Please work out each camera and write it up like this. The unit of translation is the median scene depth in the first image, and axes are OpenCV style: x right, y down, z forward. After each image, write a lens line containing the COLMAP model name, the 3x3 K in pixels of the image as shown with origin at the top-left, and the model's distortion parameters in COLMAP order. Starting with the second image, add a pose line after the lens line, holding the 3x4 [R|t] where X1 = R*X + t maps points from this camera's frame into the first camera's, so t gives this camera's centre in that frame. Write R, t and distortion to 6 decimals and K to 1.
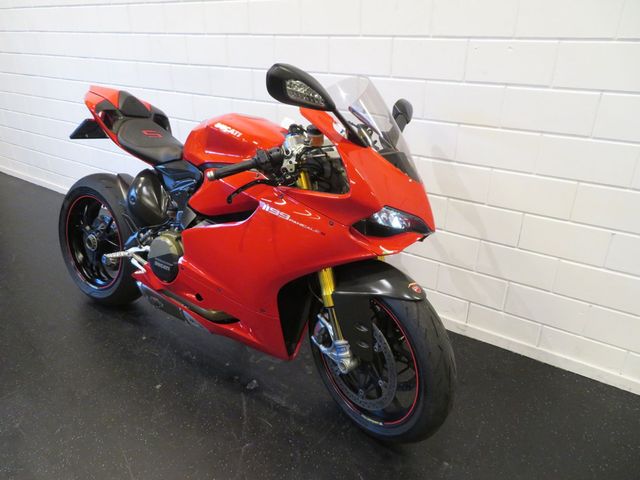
lens RADIAL K [[458.0, 0, 320.0], [0, 458.0, 240.0], [0, 0, 1]] dist [-0.006592, -0.005097]
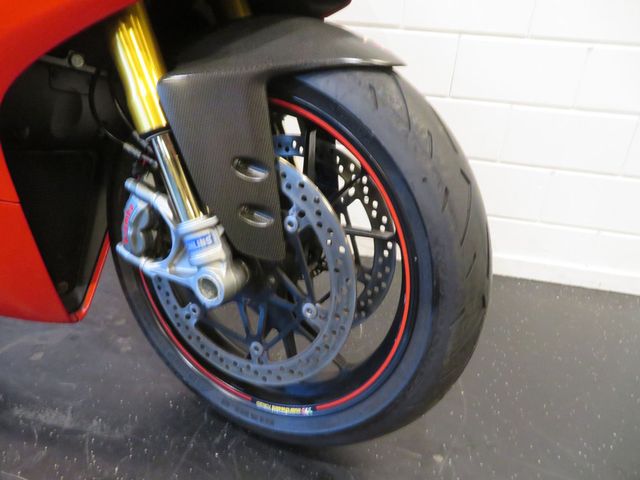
lens RADIAL K [[458.0, 0, 320.0], [0, 458.0, 240.0], [0, 0, 1]] dist [-0.006592, -0.005097]
pose [[0.920674, -0.103555, 0.376346, -0.004086], [0.100263, 0.994556, 0.028383, 0.205064], [-0.377237, 0.011602, 0.926044, 0.529351]]
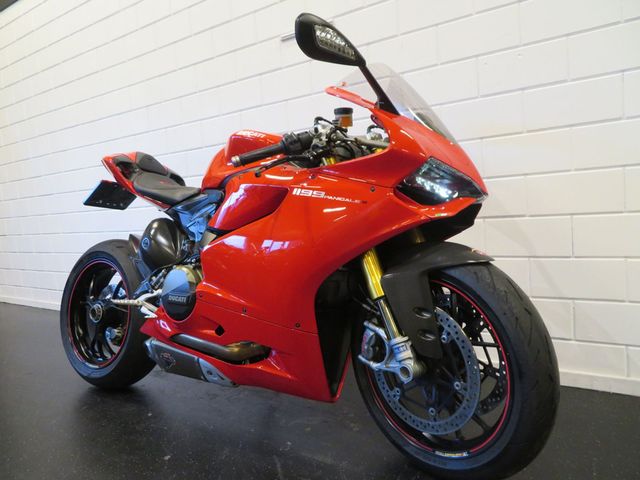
lens RADIAL K [[458.0, 0, 320.0], [0, 458.0, 240.0], [0, 0, 1]] dist [-0.006592, -0.005097]
pose [[0.996662, -0.081445, 0.005707, -0.071979], [0.078628, 0.938672, -0.335727, 0.276164], [0.021986, 0.335055, 0.941942, 0.154314]]
